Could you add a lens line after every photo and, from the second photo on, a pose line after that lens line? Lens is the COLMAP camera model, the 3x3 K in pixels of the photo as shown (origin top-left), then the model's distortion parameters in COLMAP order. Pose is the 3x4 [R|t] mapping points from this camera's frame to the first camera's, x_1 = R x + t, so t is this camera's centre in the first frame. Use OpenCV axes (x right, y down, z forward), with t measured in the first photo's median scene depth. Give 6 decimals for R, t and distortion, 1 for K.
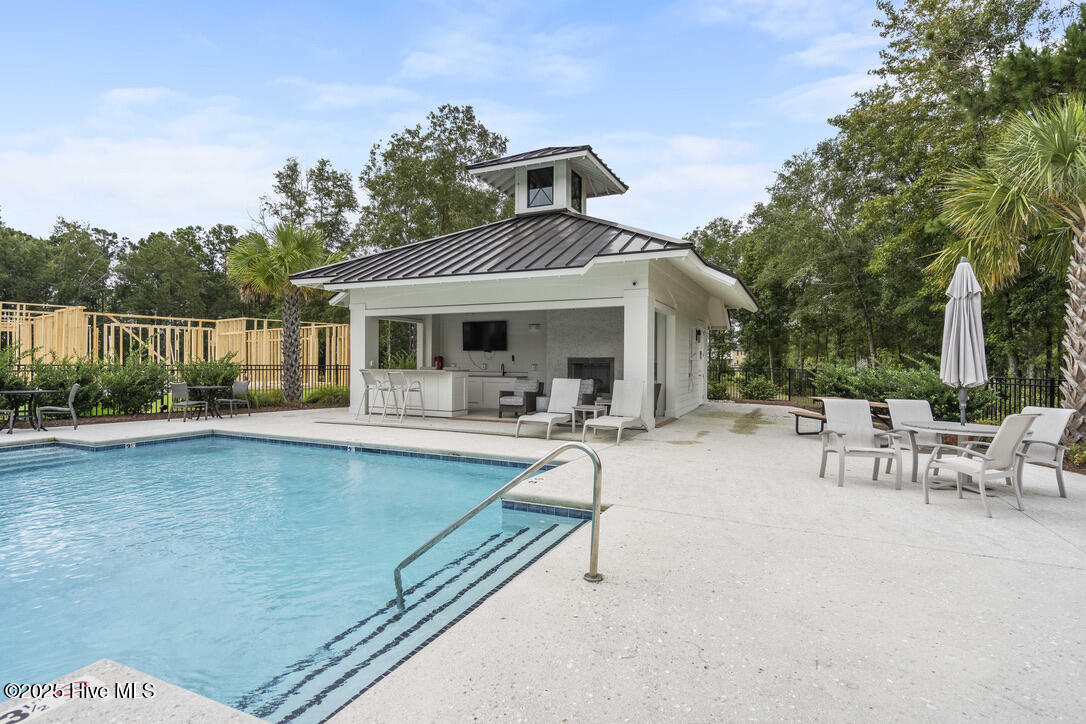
lens RADIAL K [[555.0, 0, 543.0], [0, 555.0, 362.0], [0, 0, 1]] dist [-0.002797, -0.000379]
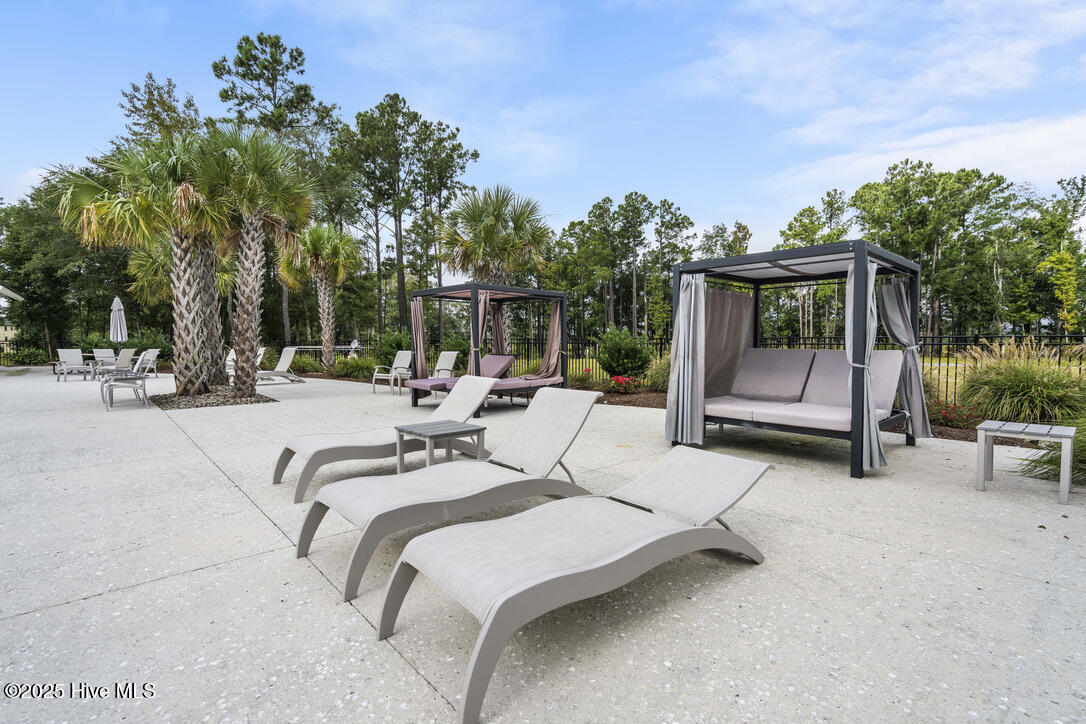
lens RADIAL K [[494.5, 0, 543.0], [0, 494.5, 362.0], [0, 0, 1]] dist [-0.000344, 0.000761]
pose [[0.395871, -0.055264, 0.916642, -0.169792], [0.010073, 0.998389, 0.055842, 0.006373], [-0.918251, -0.012873, 0.395789, -0.480042]]
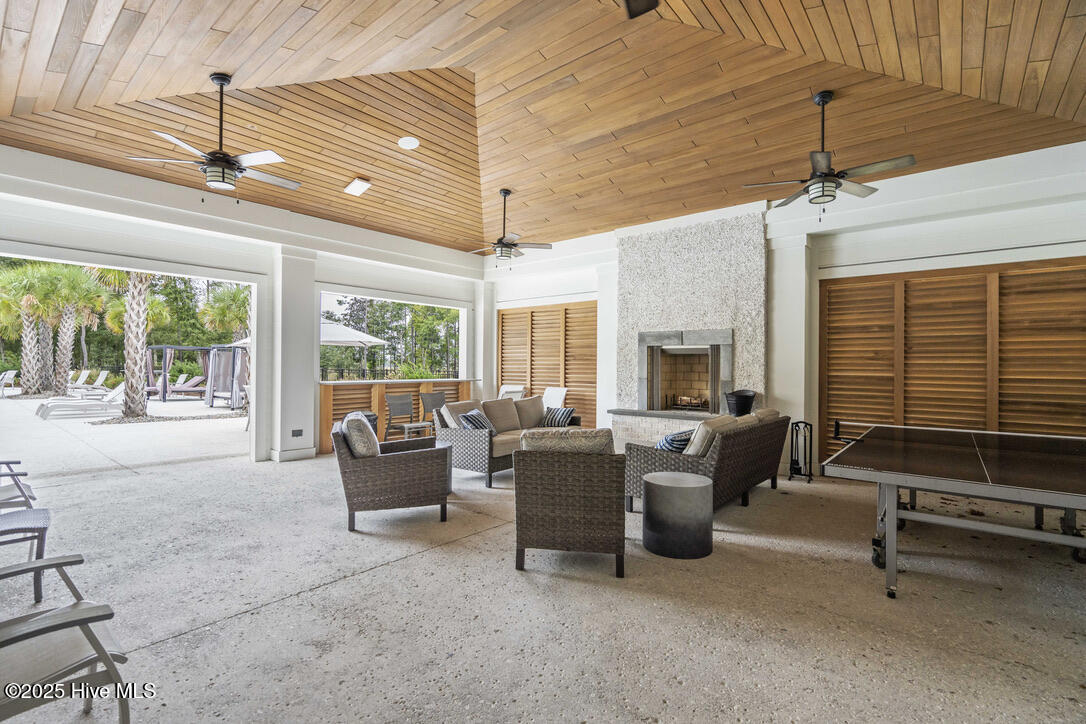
lens RADIAL K [[494.5, 0, 543.0], [0, 494.5, 362.0], [0, 0, 1]] dist [-0.000344, 0.000761]
pose [[0.263378, -0.002665, 0.964689, -0.722860], [-0.004515, 0.999982, 0.003995, -0.017634], [-0.964682, -0.005408, 0.263361, -1.569961]]
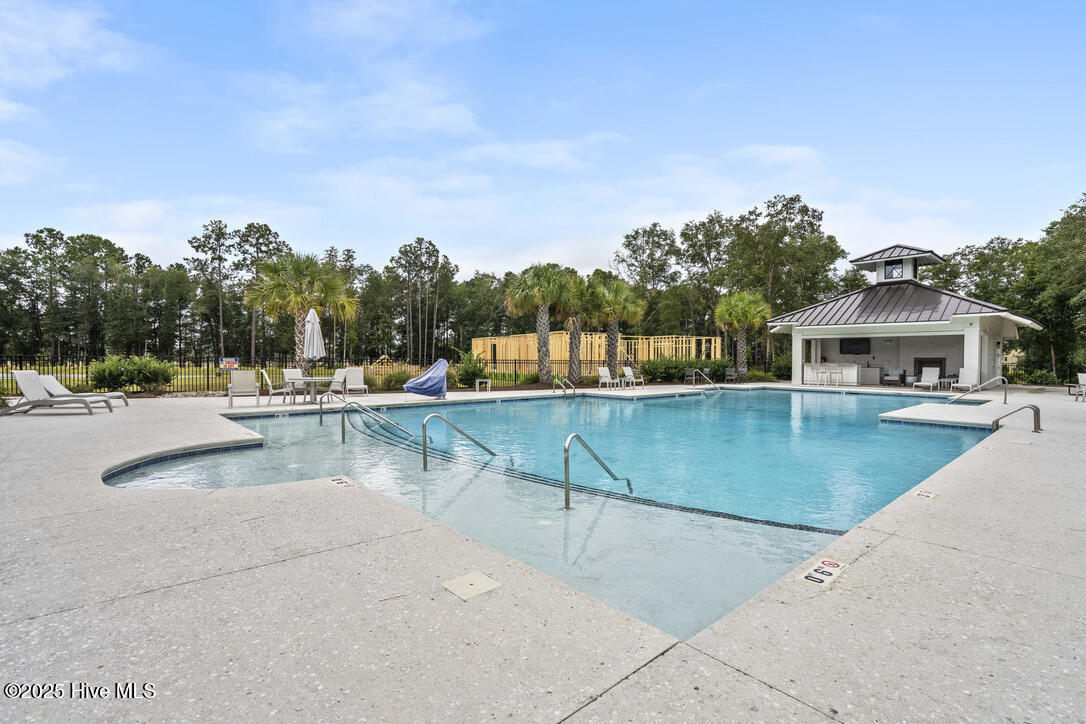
lens RADIAL K [[494.5, 0, 543.0], [0, 494.5, 362.0], [0, 0, 1]] dist [-0.000344, 0.000761]
pose [[0.916707, 0.004139, -0.399540, -0.264622], [-0.001233, 0.999971, 0.007531, -0.002297], [0.399559, -0.006411, 0.916685, -0.641116]]
